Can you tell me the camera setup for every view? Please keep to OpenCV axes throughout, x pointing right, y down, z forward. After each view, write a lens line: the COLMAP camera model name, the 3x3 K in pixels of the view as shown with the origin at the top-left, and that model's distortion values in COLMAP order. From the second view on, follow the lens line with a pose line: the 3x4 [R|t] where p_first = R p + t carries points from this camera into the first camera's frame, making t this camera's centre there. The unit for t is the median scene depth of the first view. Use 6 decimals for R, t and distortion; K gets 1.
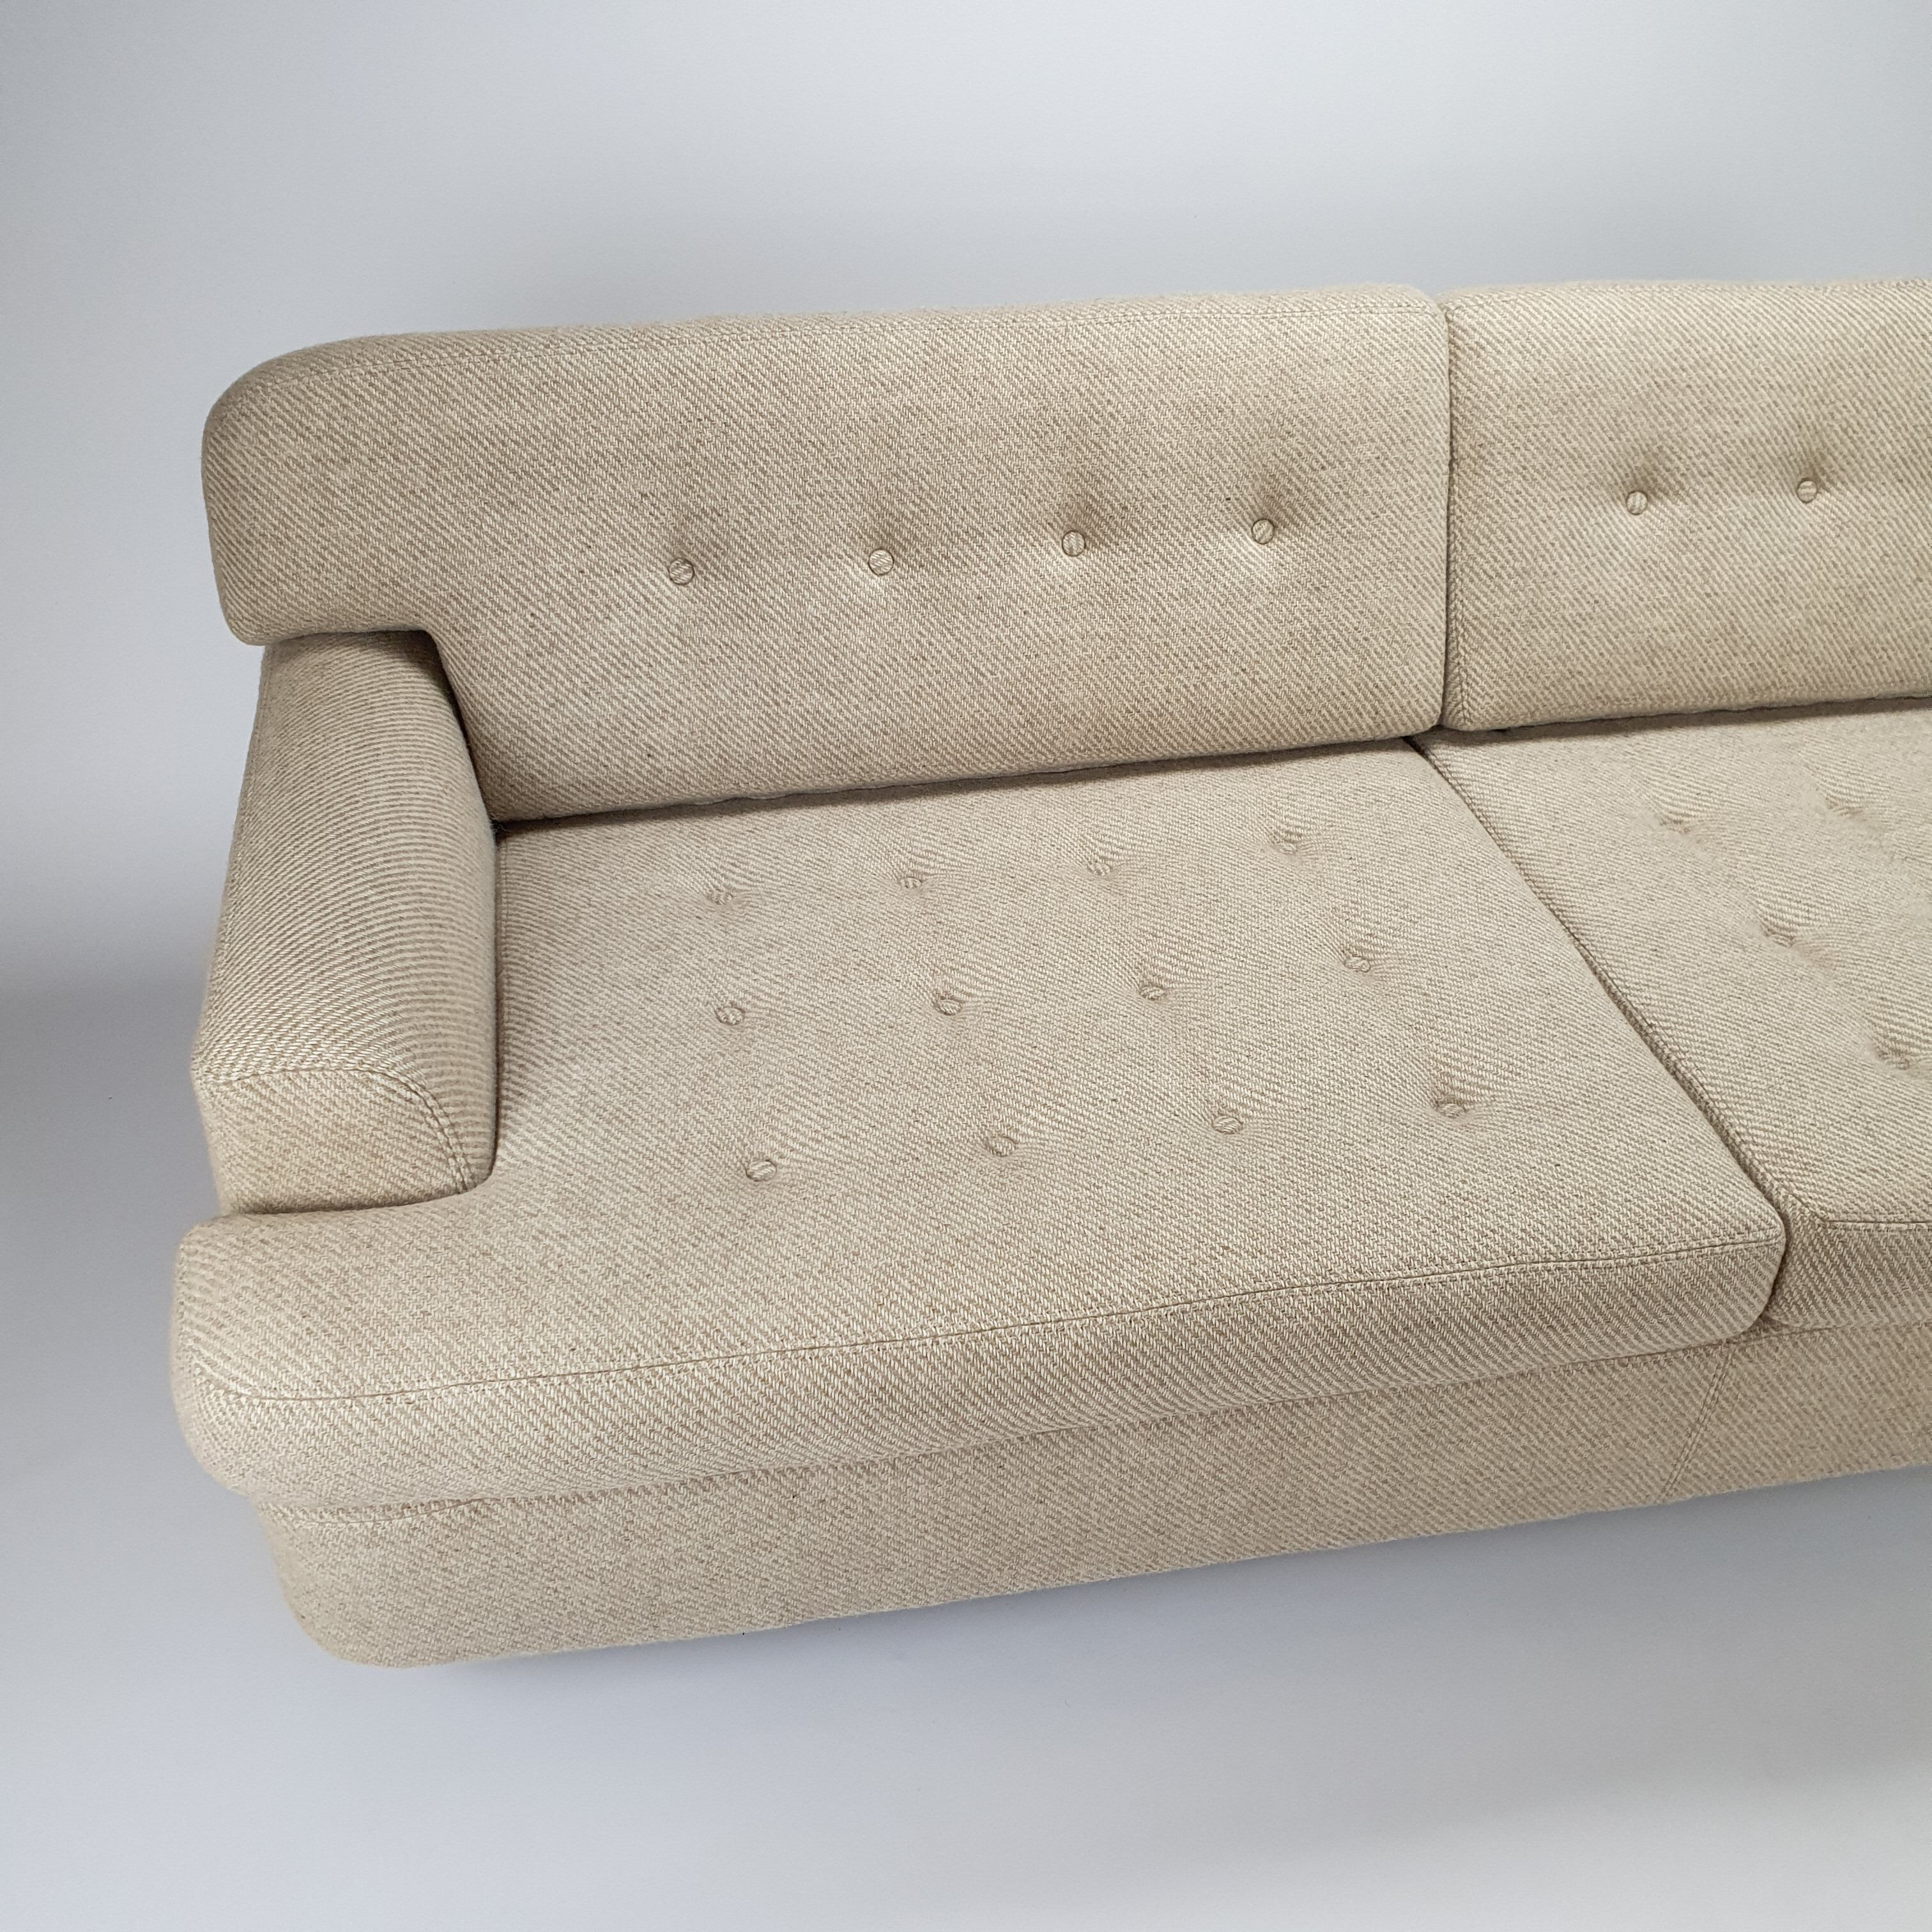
lens RADIAL K [[1954.1, 0, 952.4], [0, 1954.1, 1175.4], [0, 0, 1]] dist [0.133176, -0.221221]
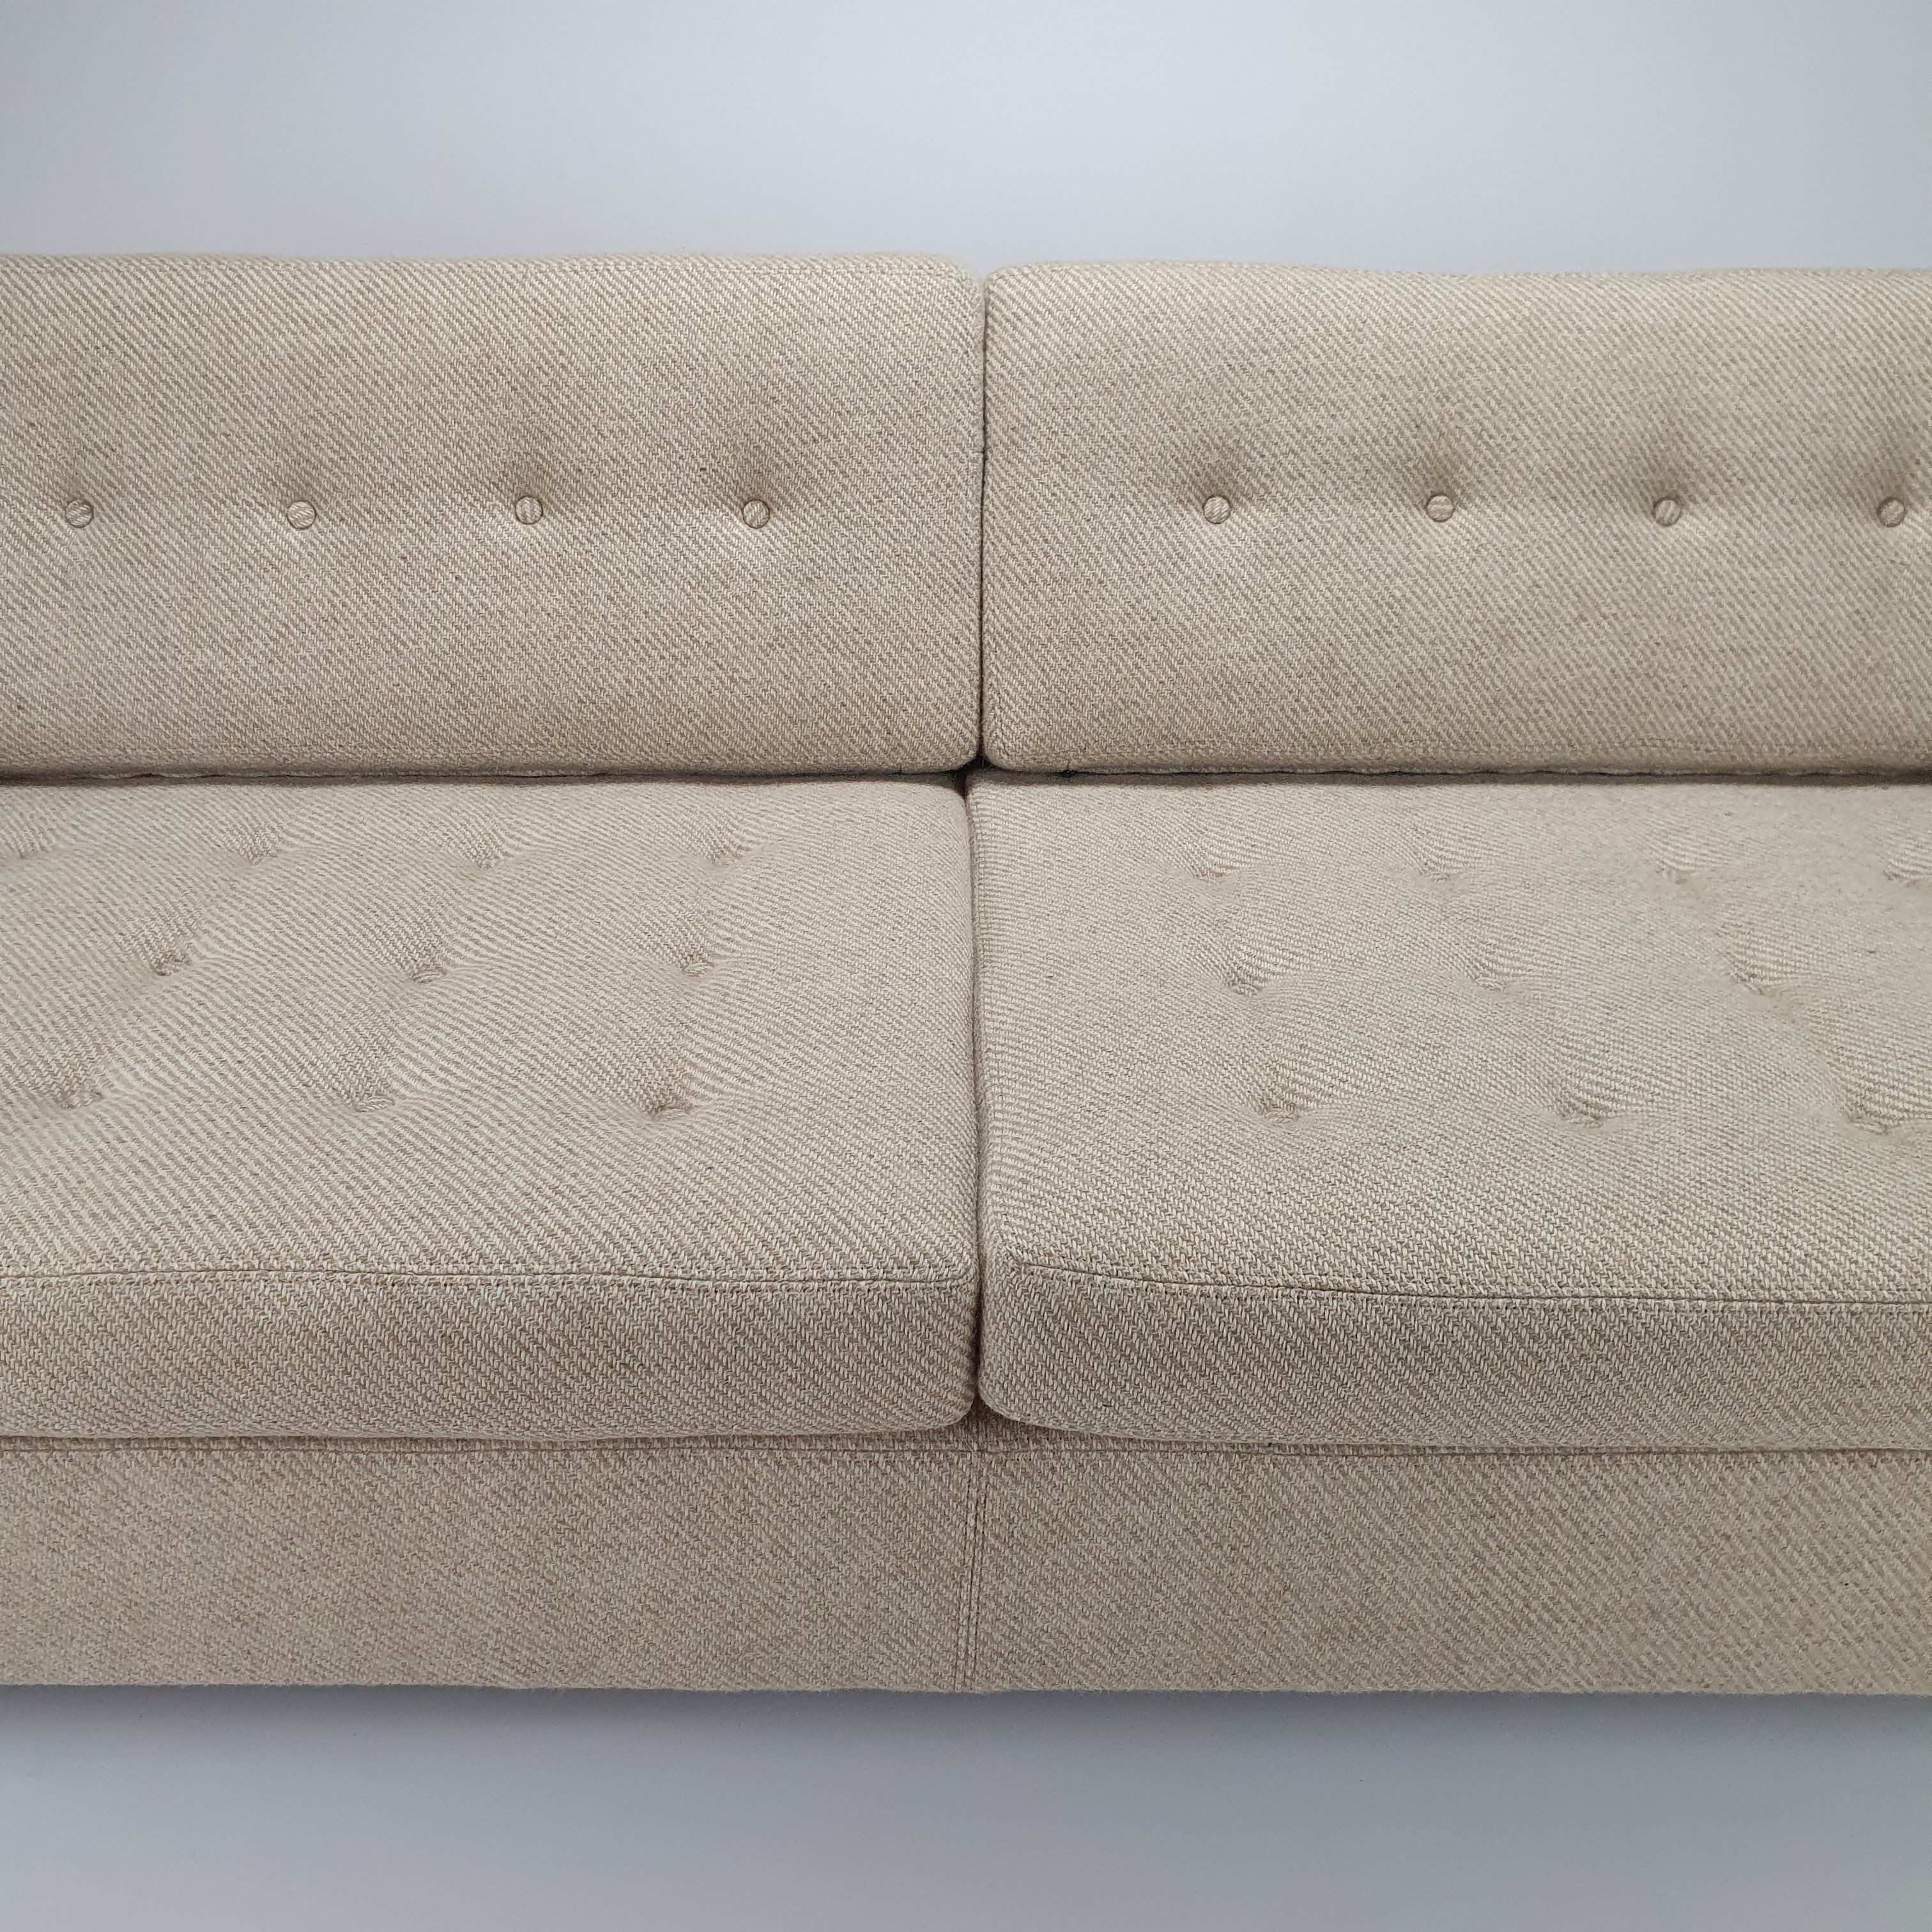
lens RADIAL K [[1954.1, 0, 952.4], [0, 1954.1, 1175.4], [0, 0, 1]] dist [0.133176, -0.221221]
pose [[0.980810, 0.083490, -0.176185, 0.429521], [-0.110460, 0.982605, -0.149287, 0.080974], [0.160656, 0.165884, 0.972971, 0.226063]]
